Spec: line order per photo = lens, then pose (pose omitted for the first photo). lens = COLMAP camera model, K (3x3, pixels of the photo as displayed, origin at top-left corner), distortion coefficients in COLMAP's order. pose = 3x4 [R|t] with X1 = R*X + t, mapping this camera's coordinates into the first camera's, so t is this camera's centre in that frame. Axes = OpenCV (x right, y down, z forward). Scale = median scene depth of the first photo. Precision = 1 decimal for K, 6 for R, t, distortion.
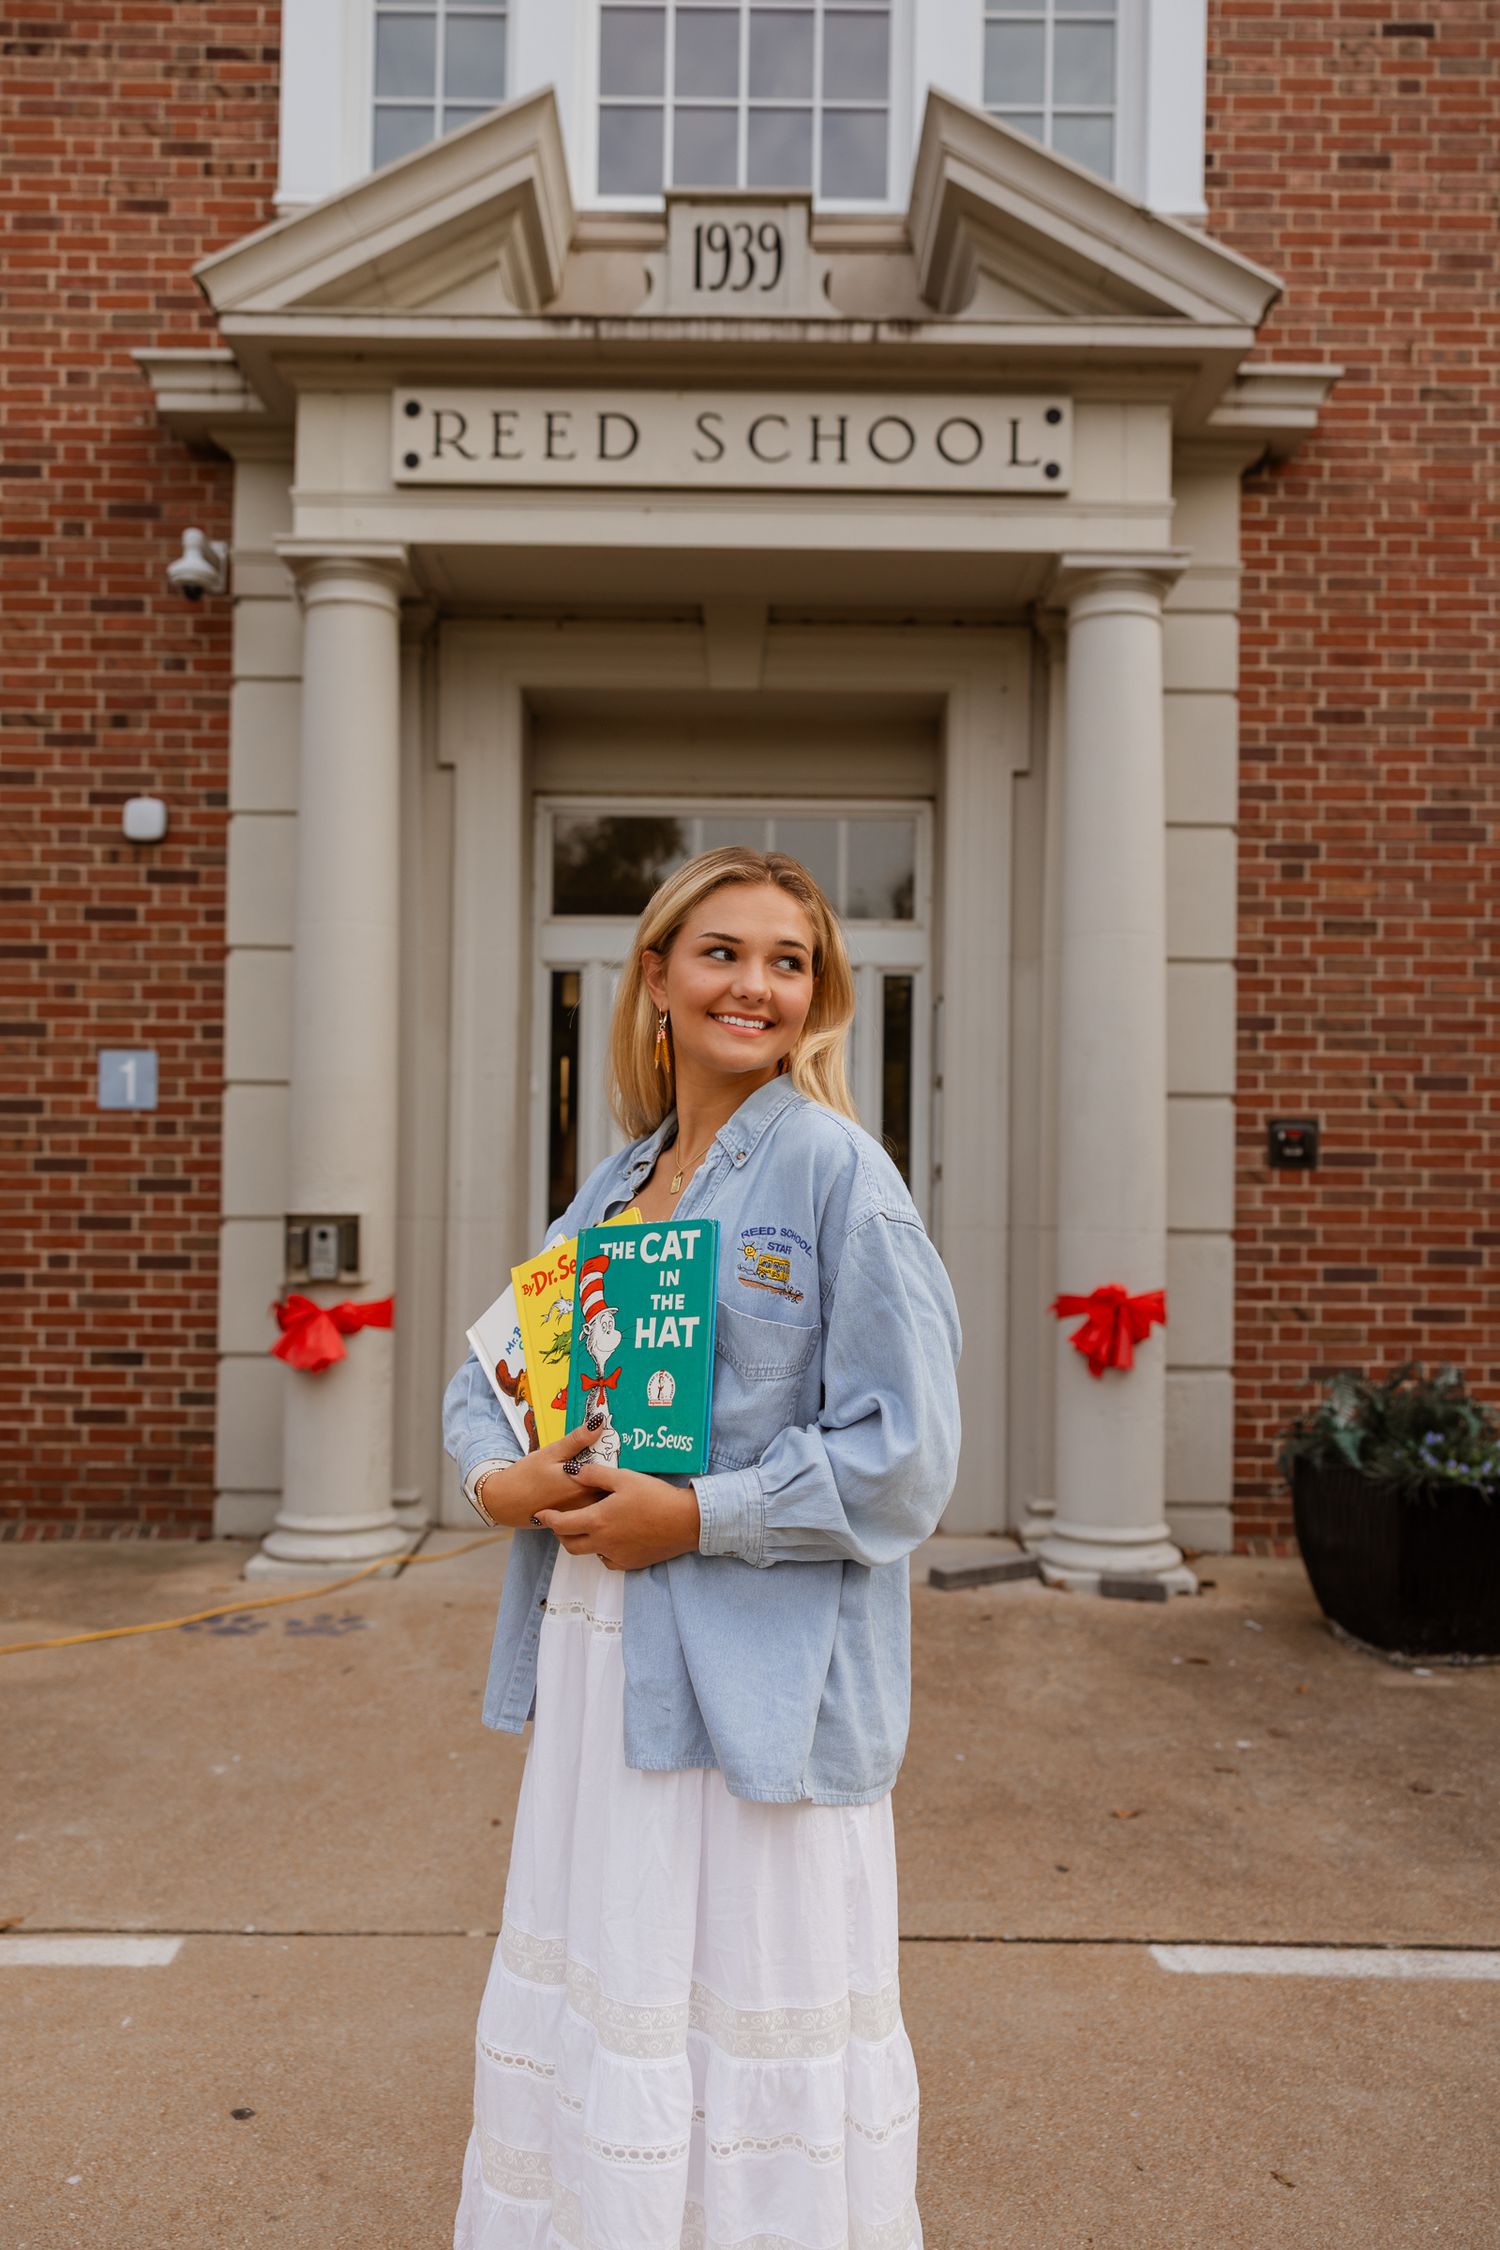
lens RADIAL K [[1731.4, 0, 743.7], [0, 1731.4, 1139.7], [0, 0, 1]] dist [0.000293, 0.013469]
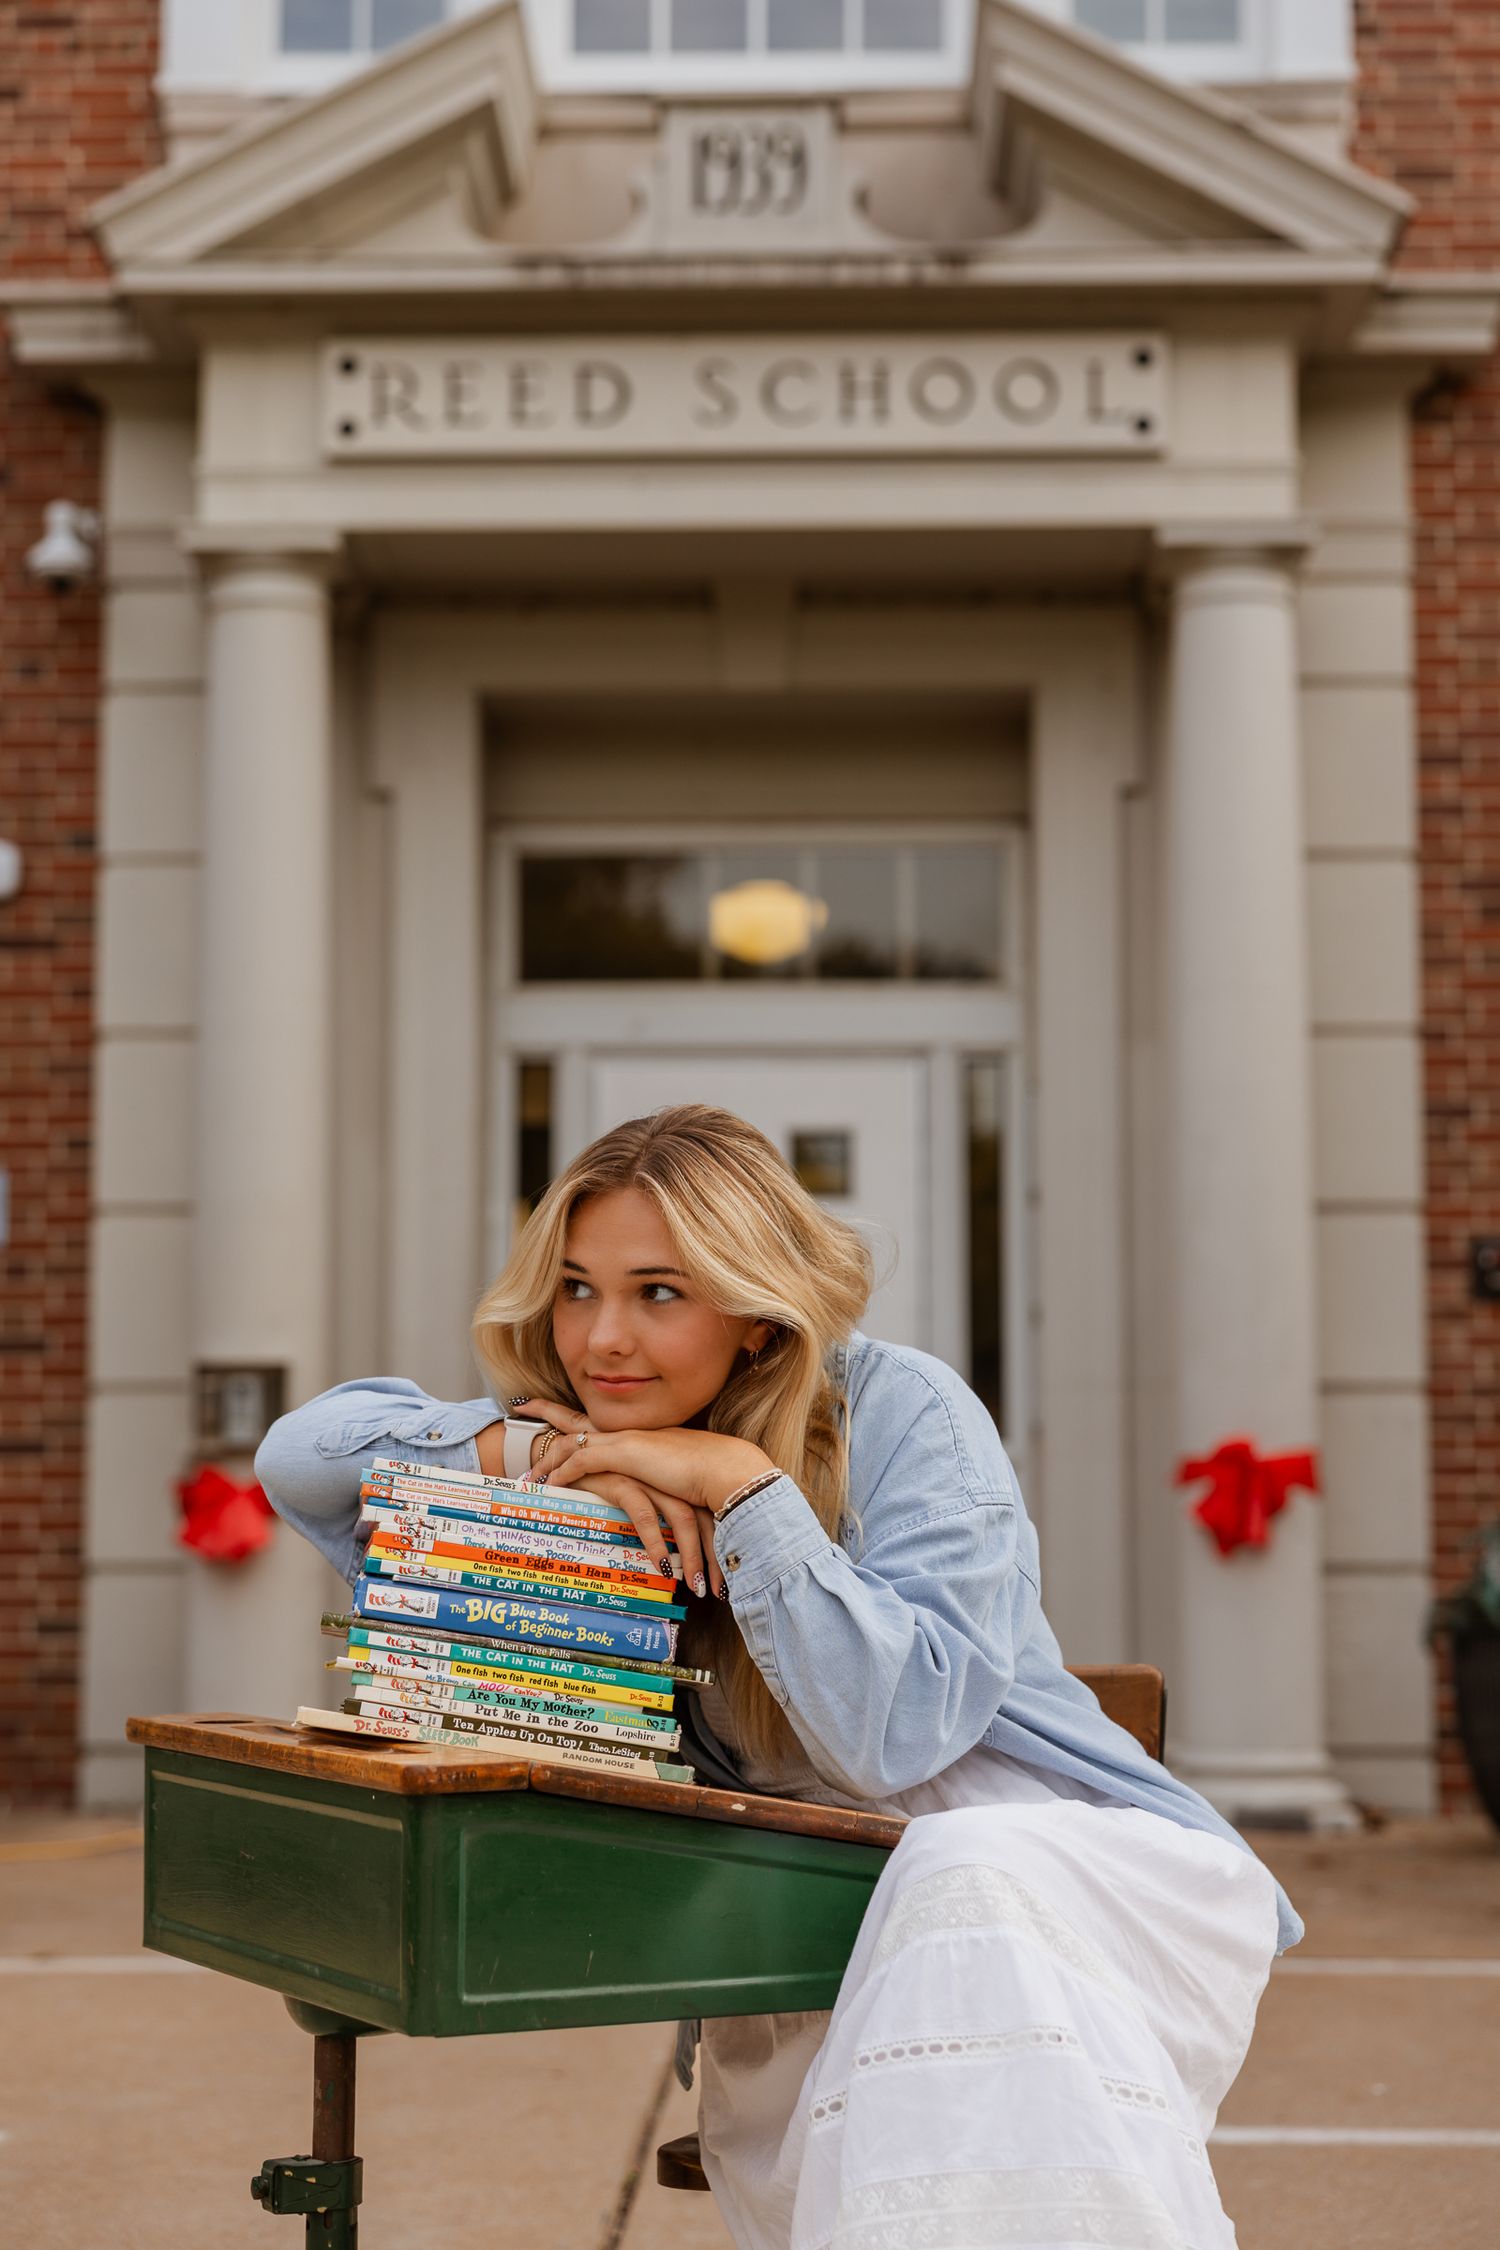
lens RADIAL K [[3699.7, 0, 747.8], [0, 3699.7, 1122.7], [0, 0, 1]] dist [0.014877, -0.132142]
pose [[0.999567, -0.015728, -0.024872, 0.029560], [0.013422, 0.995825, -0.090295, 0.079741], [0.026189, 0.089922, 0.995604, -0.618966]]
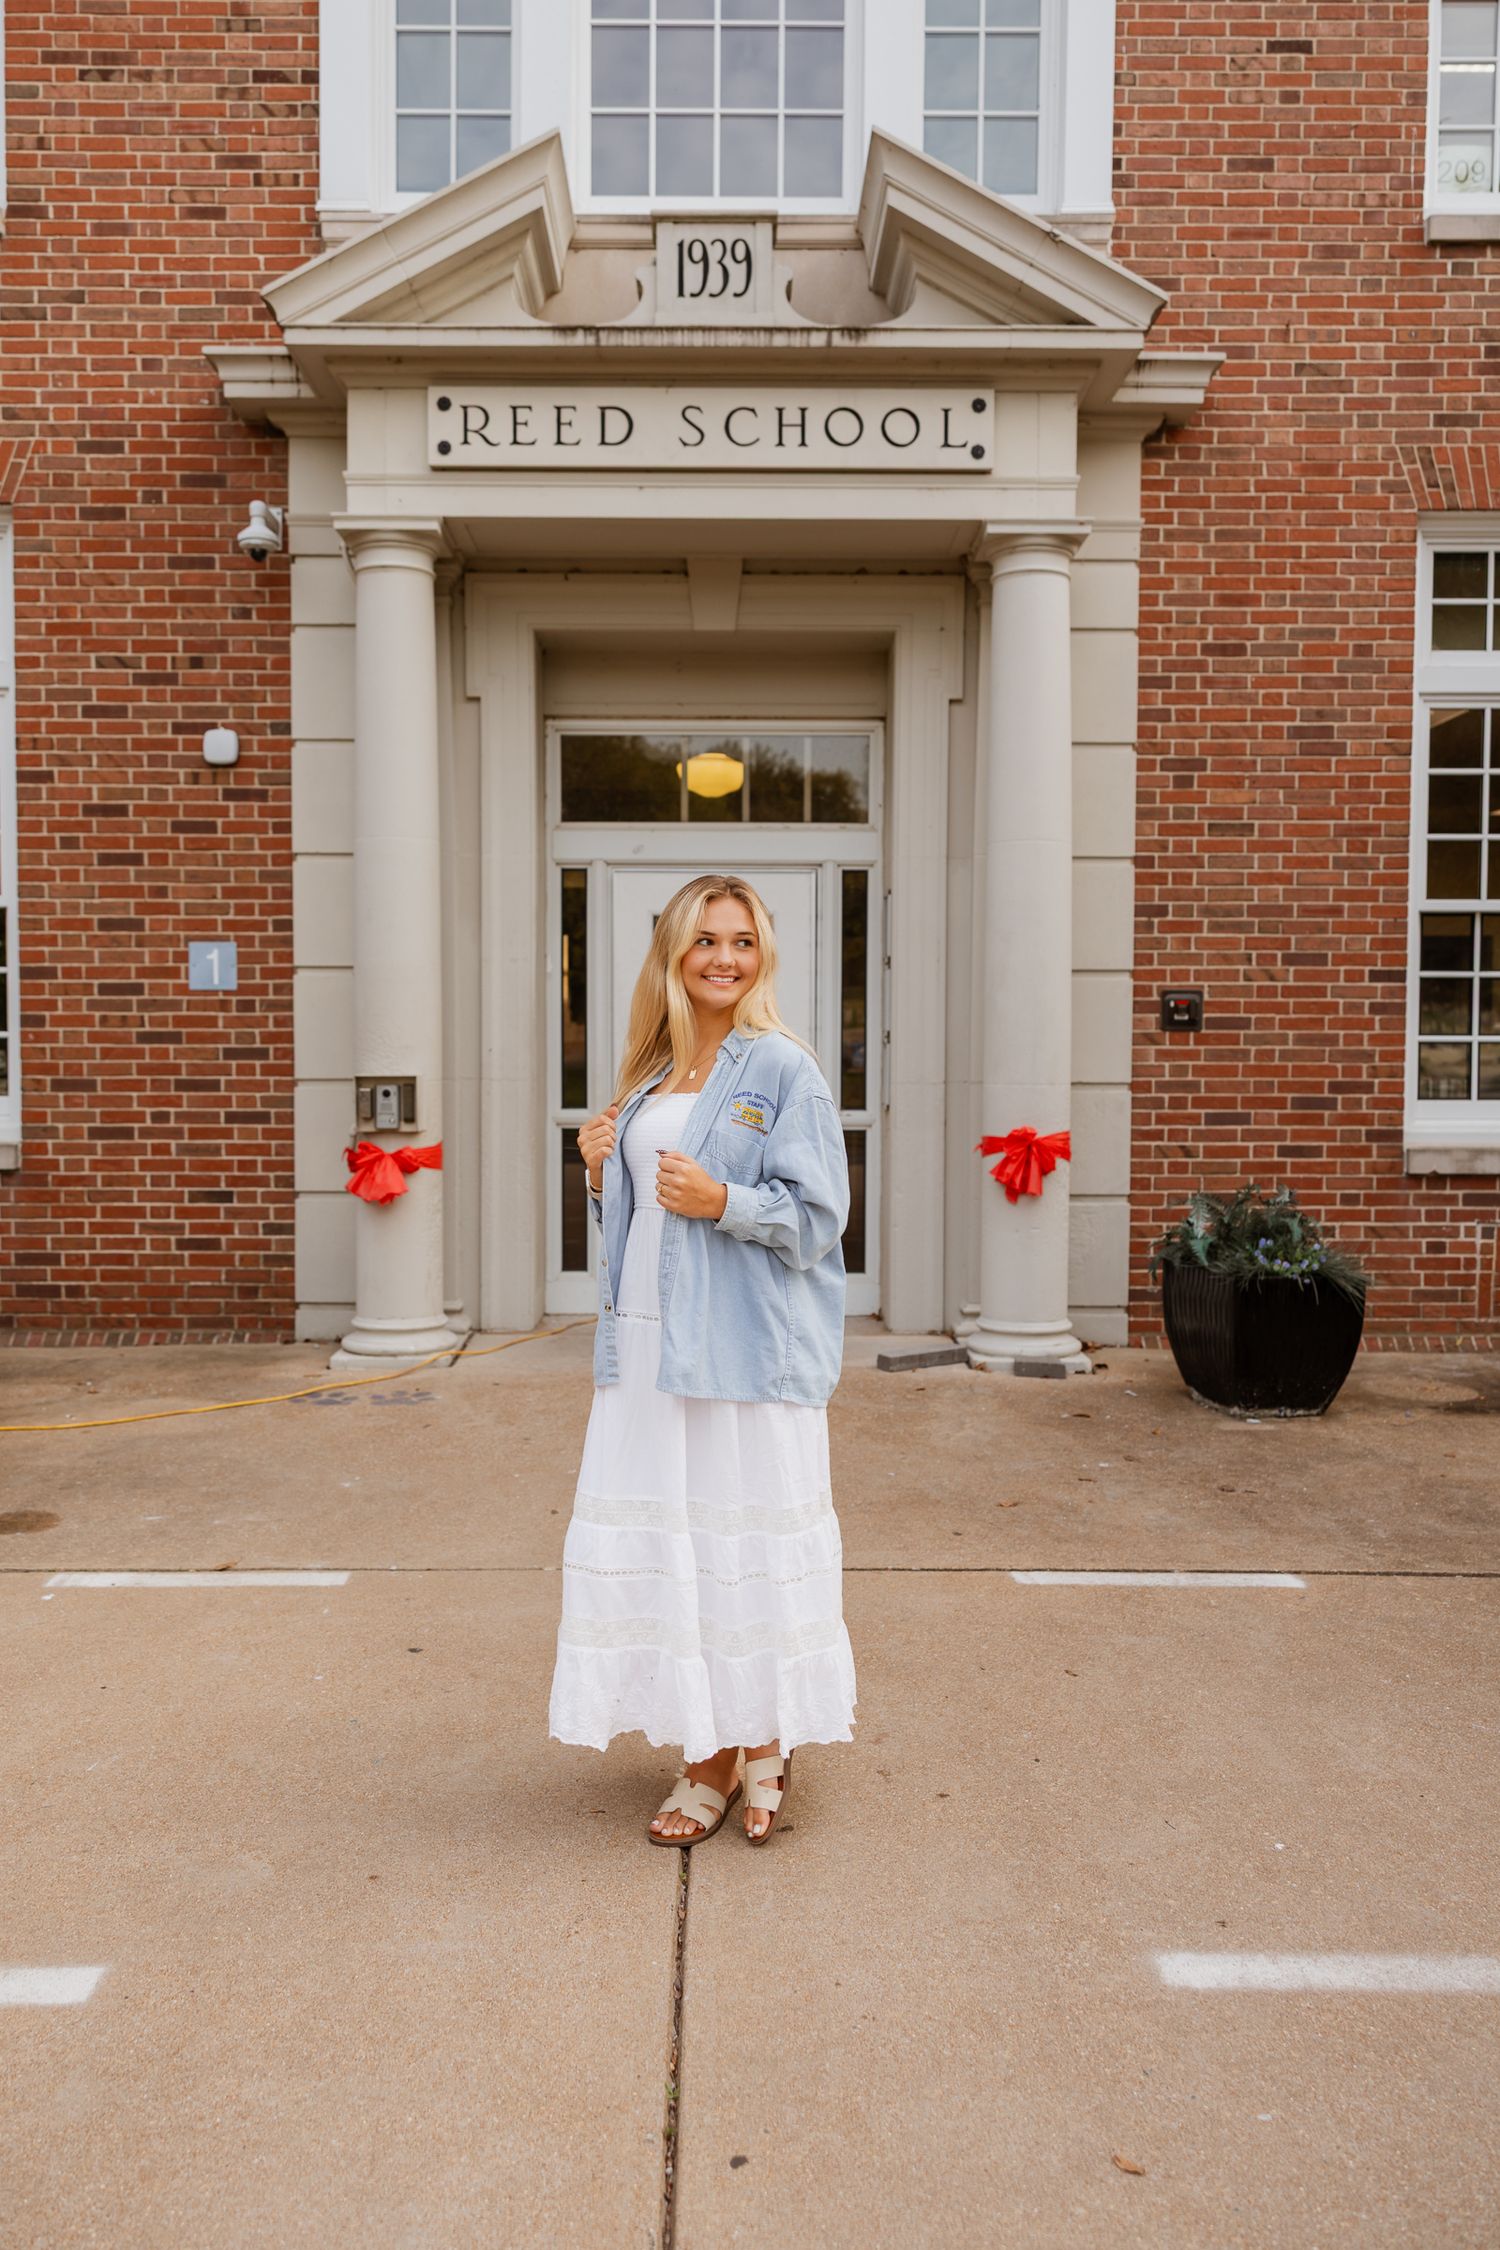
lens RADIAL K [[1740.1, 0, 725.5], [0, 1740.1, 1117.5], [0, 0, 1]] dist [0.008816, -0.002960]
pose [[0.999957, -0.009220, 0.001268, -0.002335], [0.009111, 0.997566, 0.069136, -0.009988], [-0.001902, -0.069121, 0.997606, -0.214435]]
